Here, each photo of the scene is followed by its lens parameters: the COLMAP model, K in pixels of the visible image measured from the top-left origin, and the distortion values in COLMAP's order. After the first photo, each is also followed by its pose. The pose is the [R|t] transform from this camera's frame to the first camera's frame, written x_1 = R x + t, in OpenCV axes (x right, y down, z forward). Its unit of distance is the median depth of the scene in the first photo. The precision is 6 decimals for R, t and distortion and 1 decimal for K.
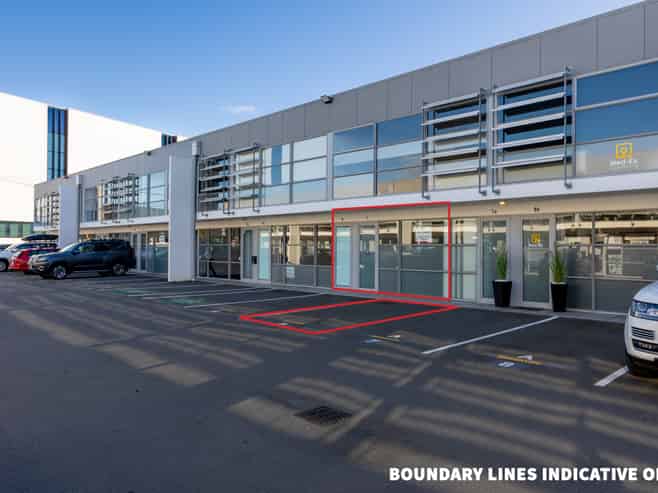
lens RADIAL K [[472.3, 0, 329.0], [0, 472.3, 246.5], [0, 0, 1]] dist [0.000089, -0.000059]
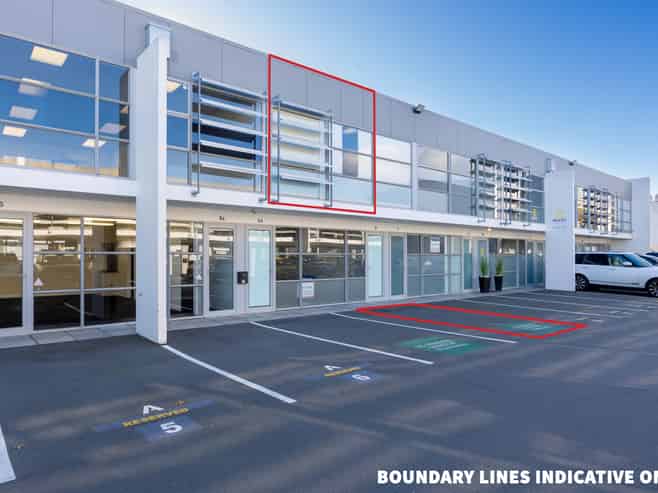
lens RADIAL K [[437.8, 0, 329.0], [0, 437.8, 246.5], [0, 0, 1]] dist [0.000774, 0.000135]
pose [[0.094733, 0.011067, 0.995441, -0.863170], [-0.010106, 0.999897, -0.010154, -0.009051], [-0.995451, -0.009098, 0.094836, 1.004708]]
